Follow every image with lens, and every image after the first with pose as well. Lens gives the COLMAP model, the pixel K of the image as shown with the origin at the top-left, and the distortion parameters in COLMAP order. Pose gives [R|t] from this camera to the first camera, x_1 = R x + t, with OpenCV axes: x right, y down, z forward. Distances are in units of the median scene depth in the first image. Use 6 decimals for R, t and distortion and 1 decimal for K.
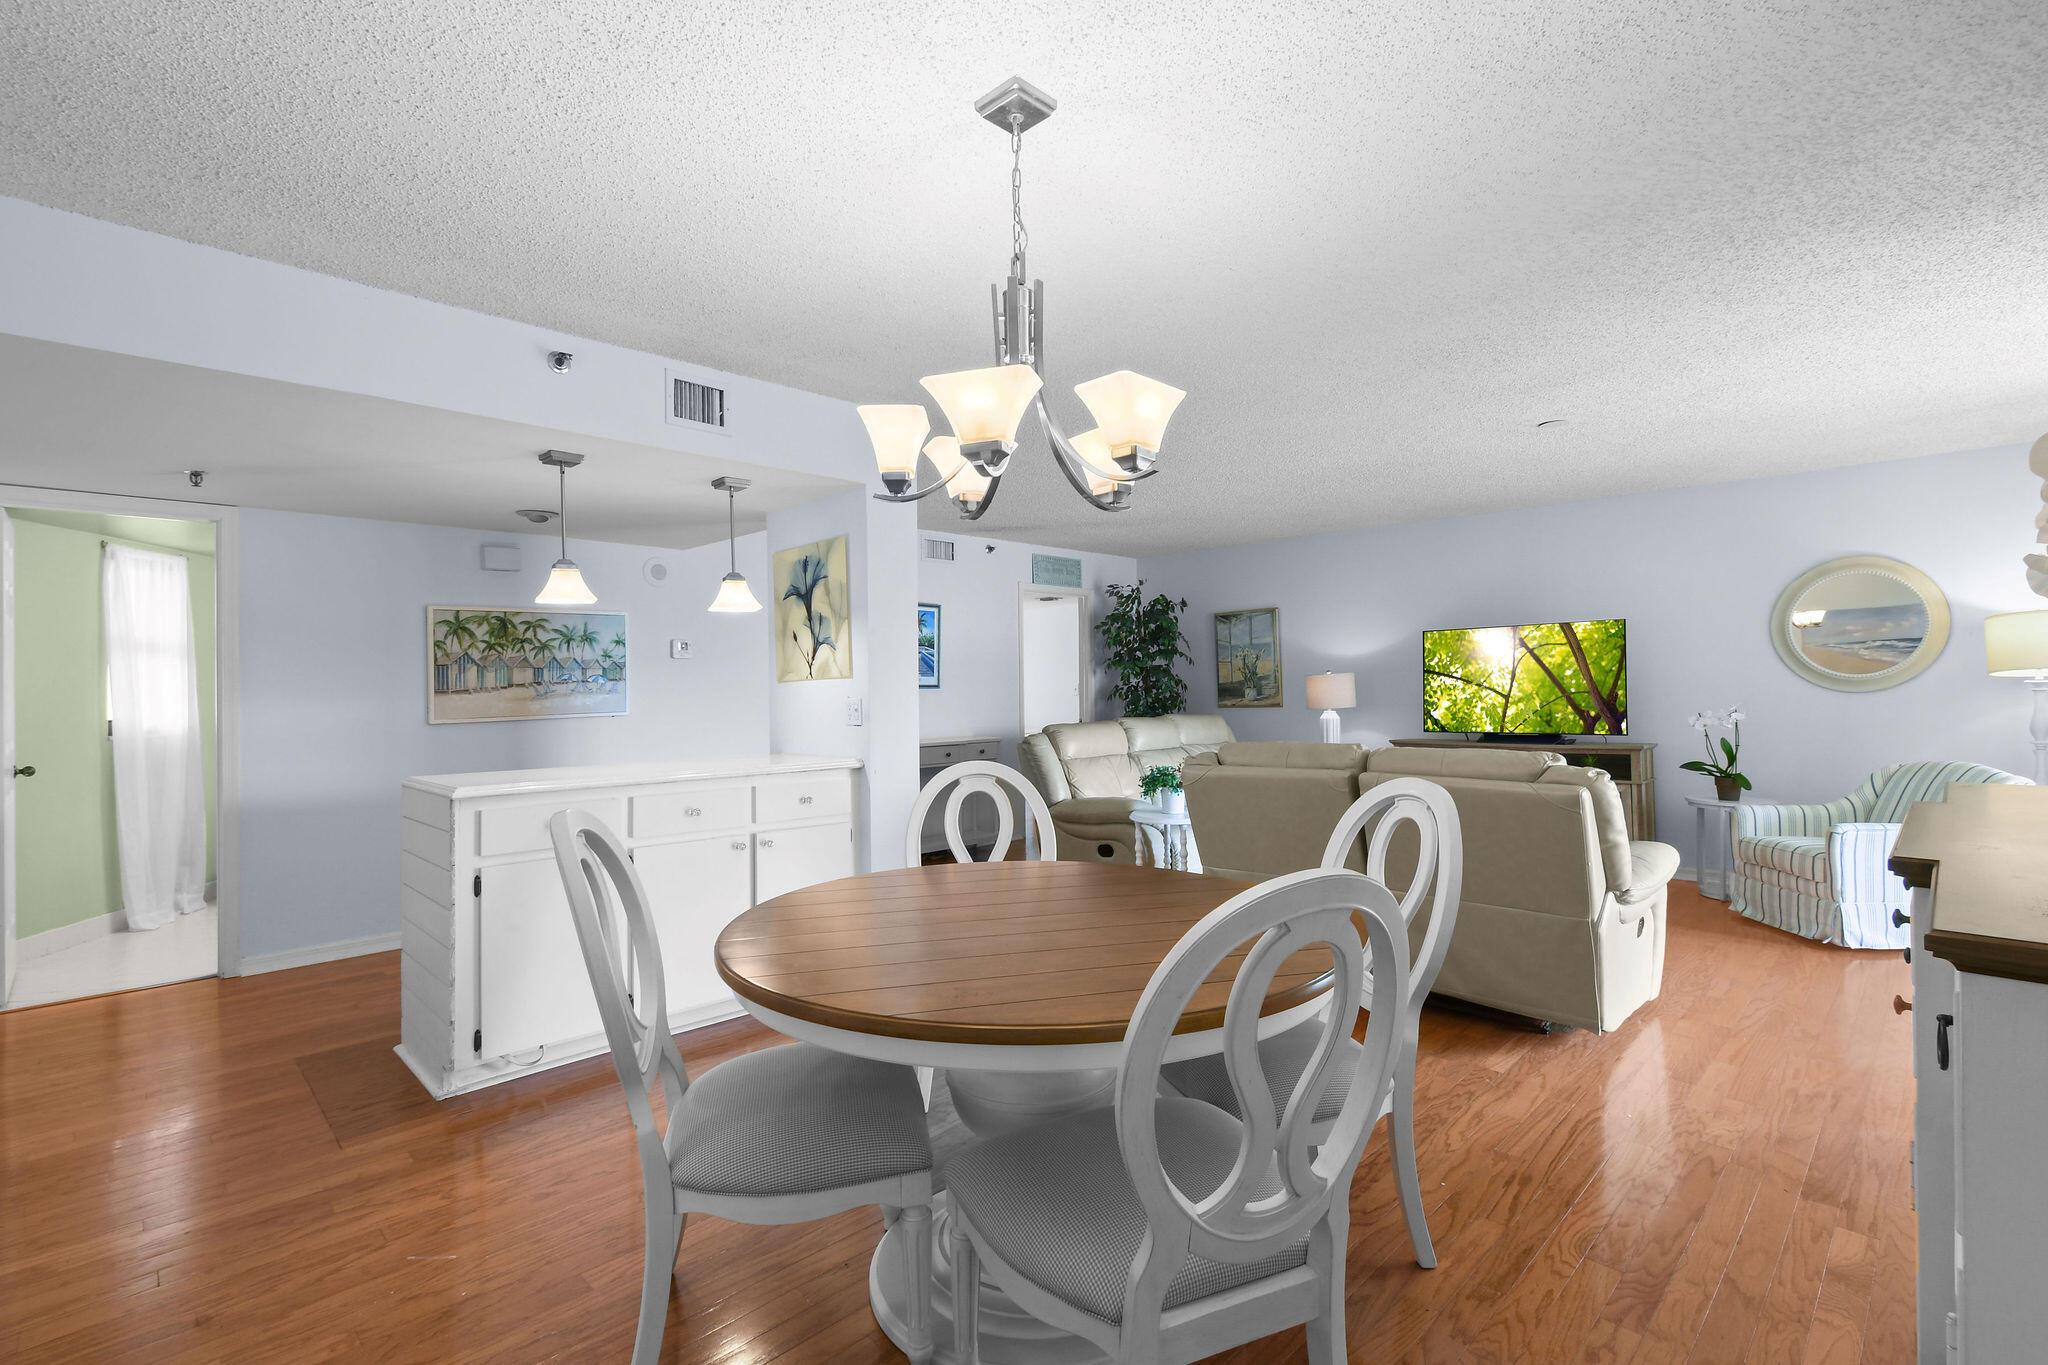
lens RADIAL K [[913.9, 0, 975.9], [0, 913.9, 658.9], [0, 0, 1]] dist [0.001457, -0.001142]
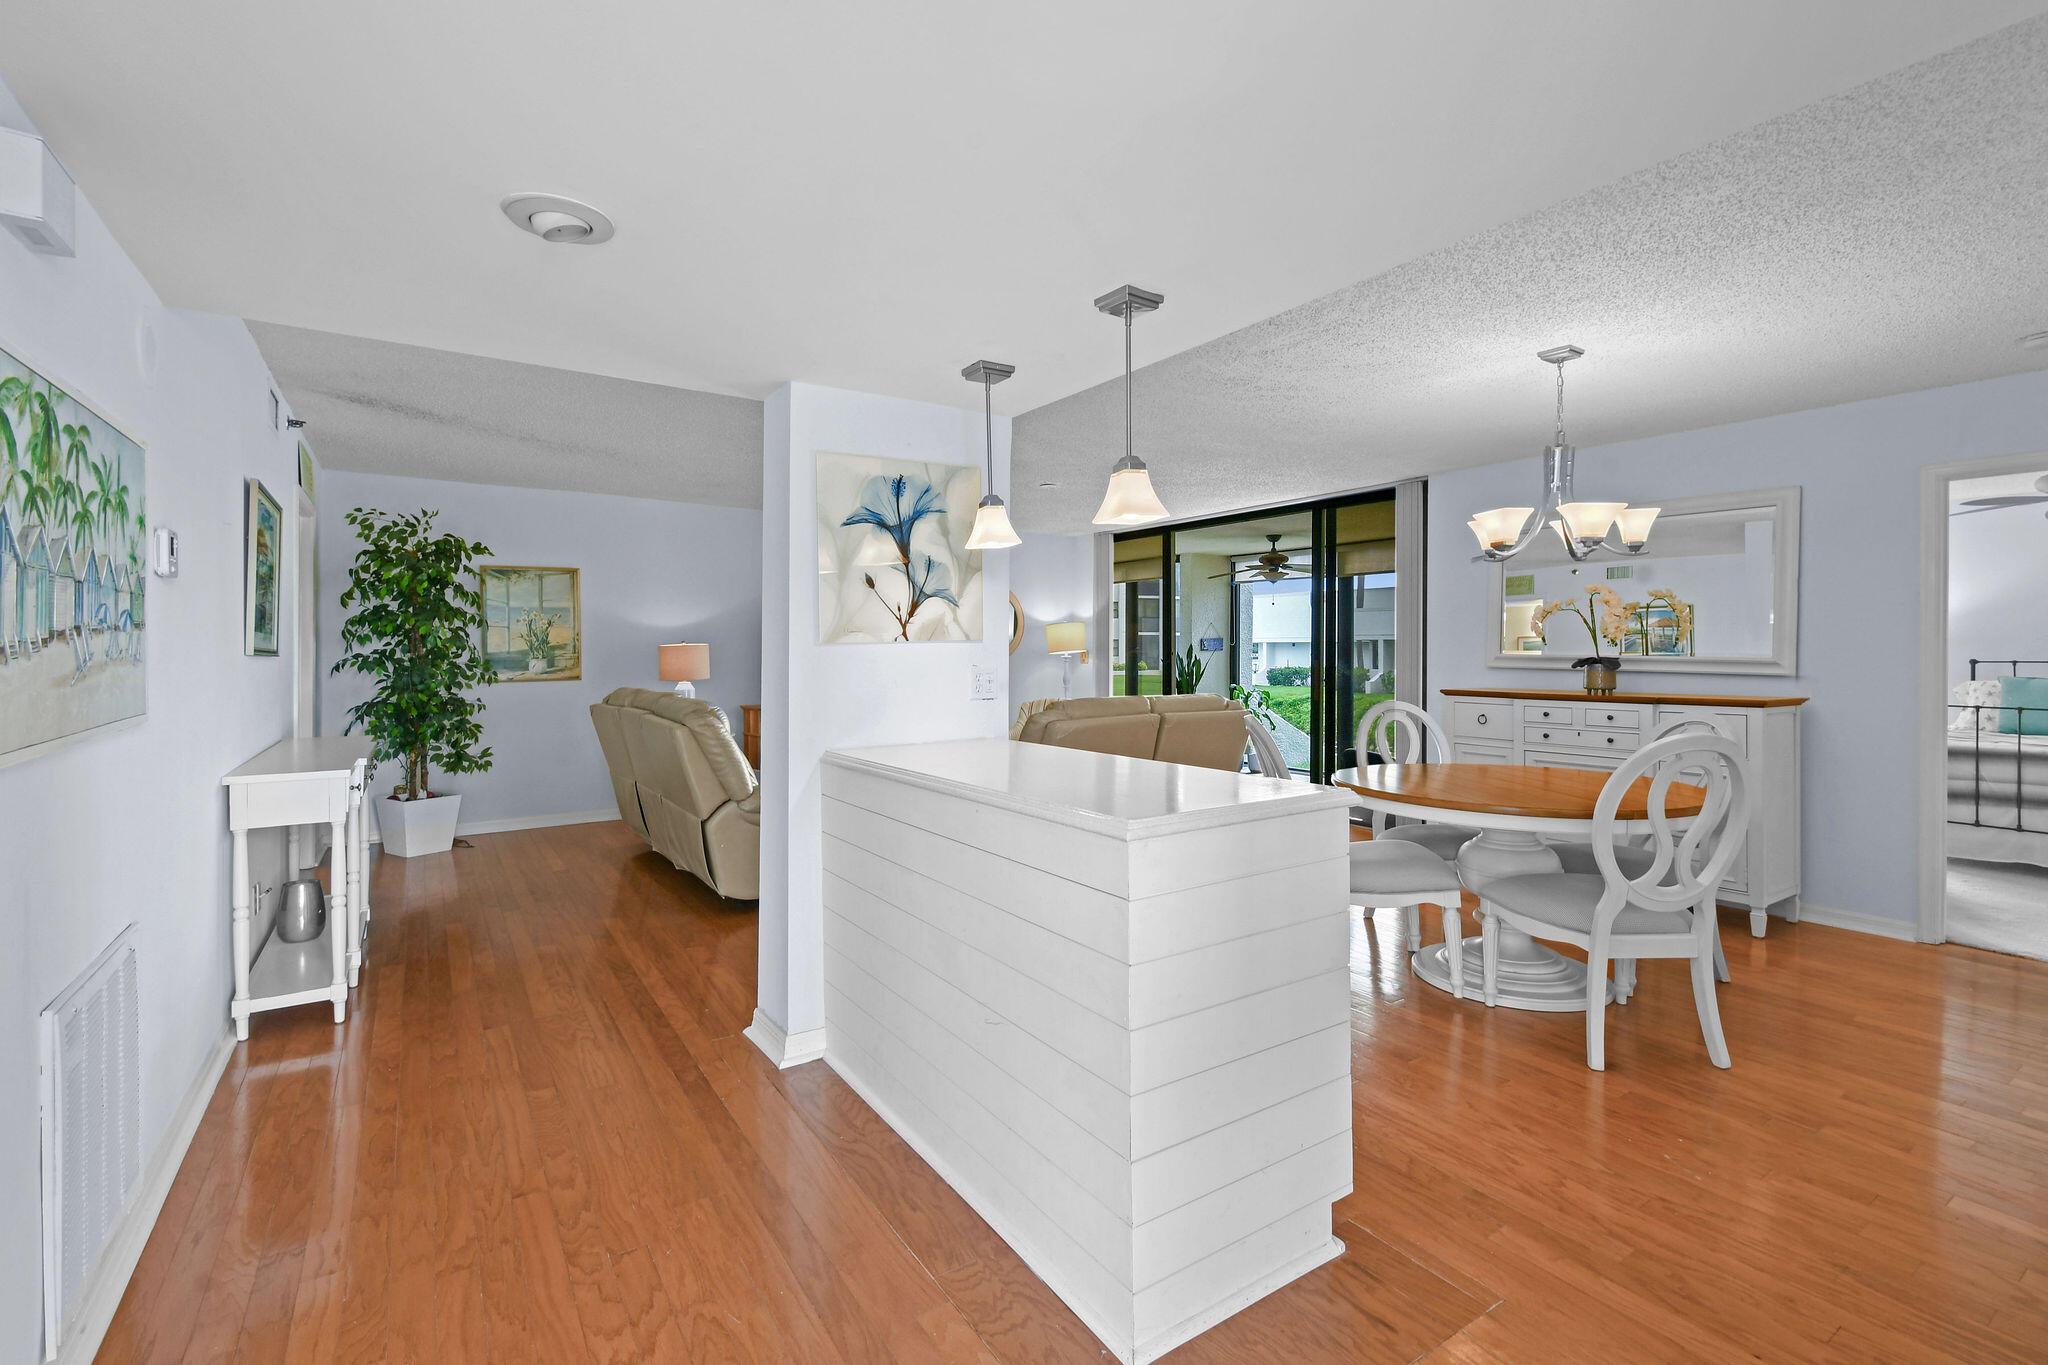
lens RADIAL K [[913.9, 0, 1029.1], [0, 913.9, 657.2], [0, 0, 1]] dist [0.001457, -0.001142]
pose [[0.183628, 0.010996, 0.982934, -0.638199], [-0.036604, 0.999320, -0.004341, 0.024311], [-0.982314, -0.035183, 0.183906, 0.544355]]
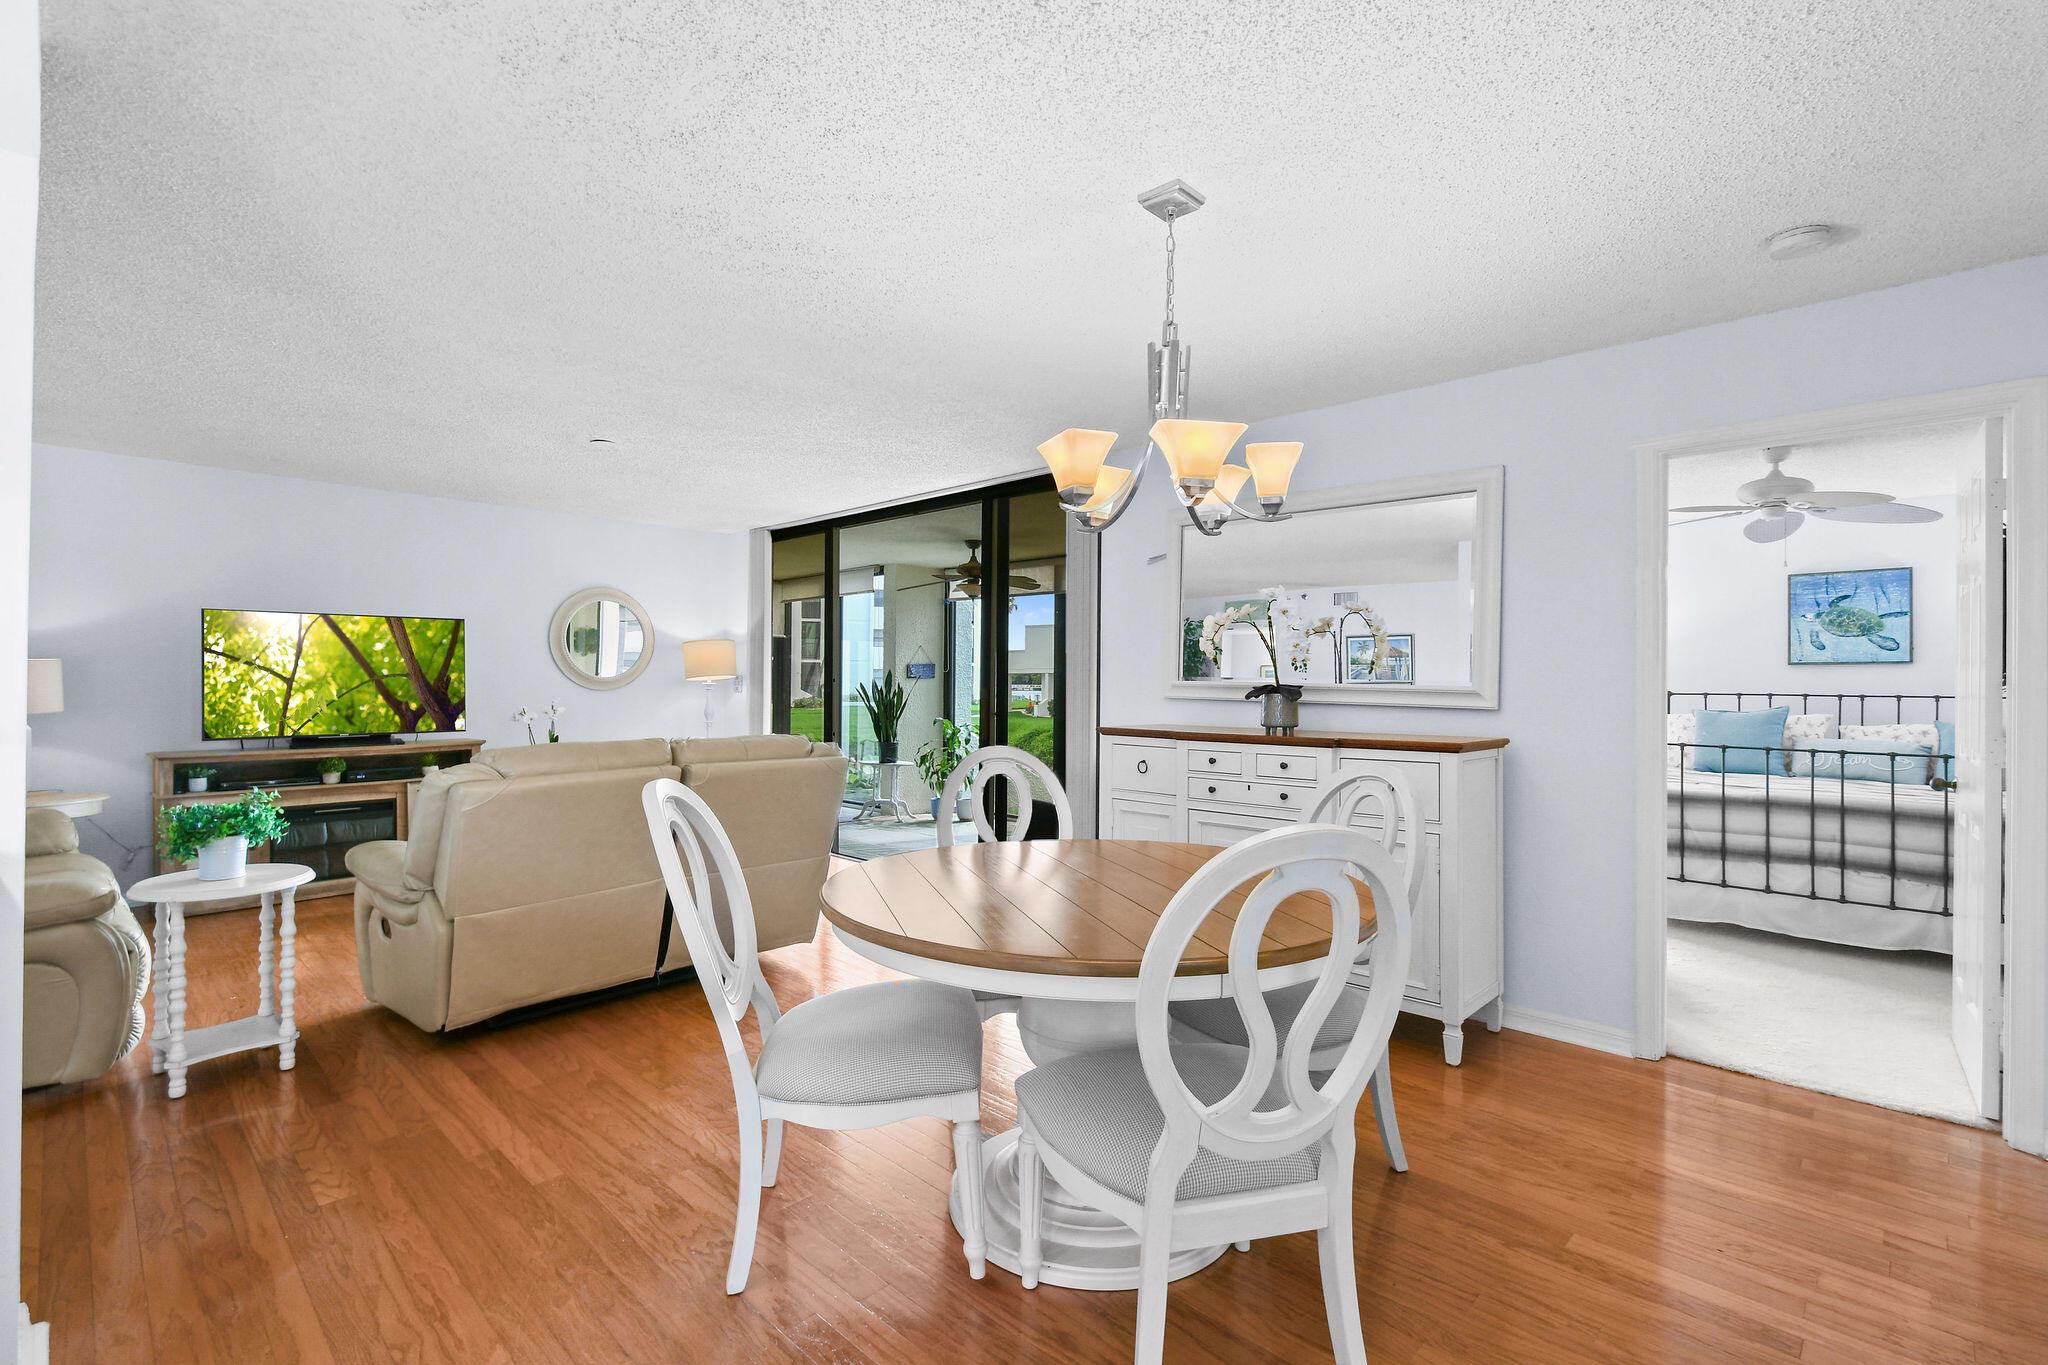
lens RADIAL K [[913.9, 0, 1053.5], [0, 913.9, 675.7], [0, 0, 1]] dist [0.001457, -0.001142]
pose [[-0.046306, 0.025861, 0.998592, -0.358800], [-0.039351, 0.998842, -0.027692, 0.019505], [-0.998152, -0.040578, -0.045235, 0.377190]]
